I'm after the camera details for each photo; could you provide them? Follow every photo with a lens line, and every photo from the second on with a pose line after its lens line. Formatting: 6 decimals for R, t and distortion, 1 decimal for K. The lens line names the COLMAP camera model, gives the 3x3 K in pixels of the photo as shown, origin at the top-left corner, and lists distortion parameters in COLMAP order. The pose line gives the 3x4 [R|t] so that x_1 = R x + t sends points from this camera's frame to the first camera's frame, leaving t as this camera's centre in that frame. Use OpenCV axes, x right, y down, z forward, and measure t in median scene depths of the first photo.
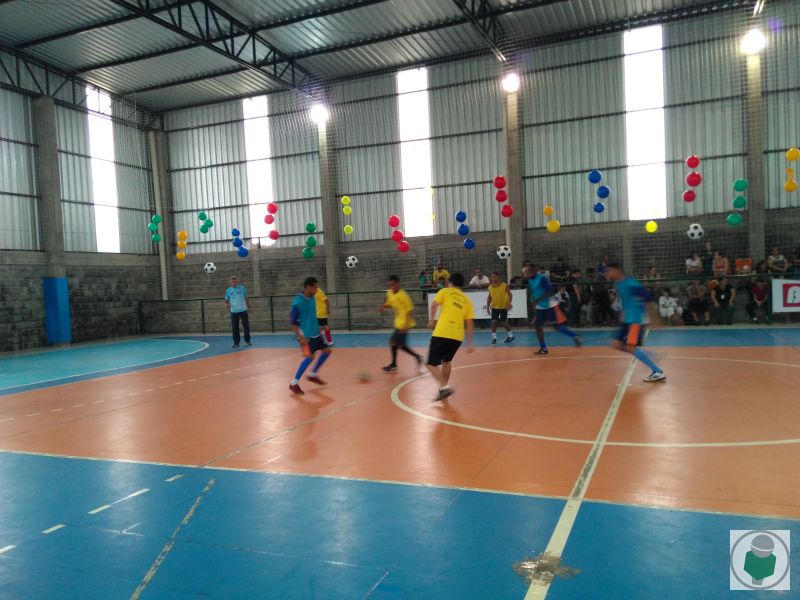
lens RADIAL K [[635.3, 0, 404.5], [0, 635.3, 306.0], [0, 0, 1]] dist [0.057267, -0.065849]
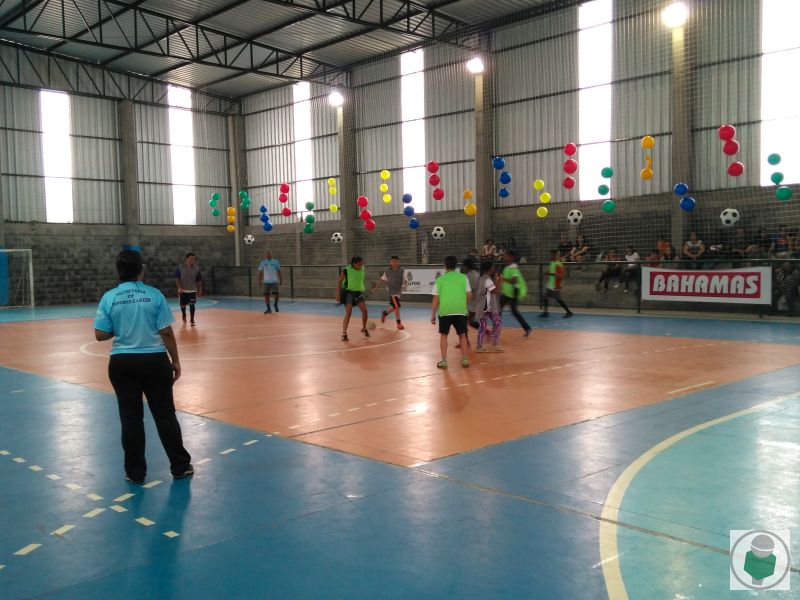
lens RADIAL K [[791.4, 0, 421.6], [0, 791.4, 320.2], [0, 0, 1]] dist [0.076000, -0.162158]
pose [[0.918940, 0.058847, -0.389983, 0.554501], [-0.036212, 0.997218, 0.065149, -0.019794], [0.392732, -0.045746, 0.918514, -0.200419]]
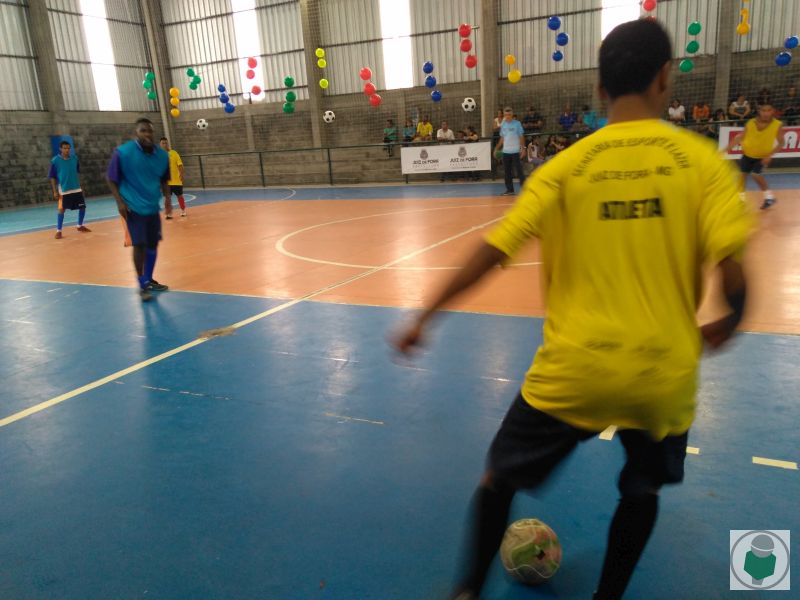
lens RADIAL K [[635.3, 0, 404.5], [0, 635.3, 306.0], [0, 0, 1]] dist [0.057267, -0.065849]
pose [[0.996407, 0.005905, -0.084489, 0.120882], [0.013204, 0.974539, 0.223829, 0.000184], [0.083660, -0.224140, 0.970959, -0.066738]]
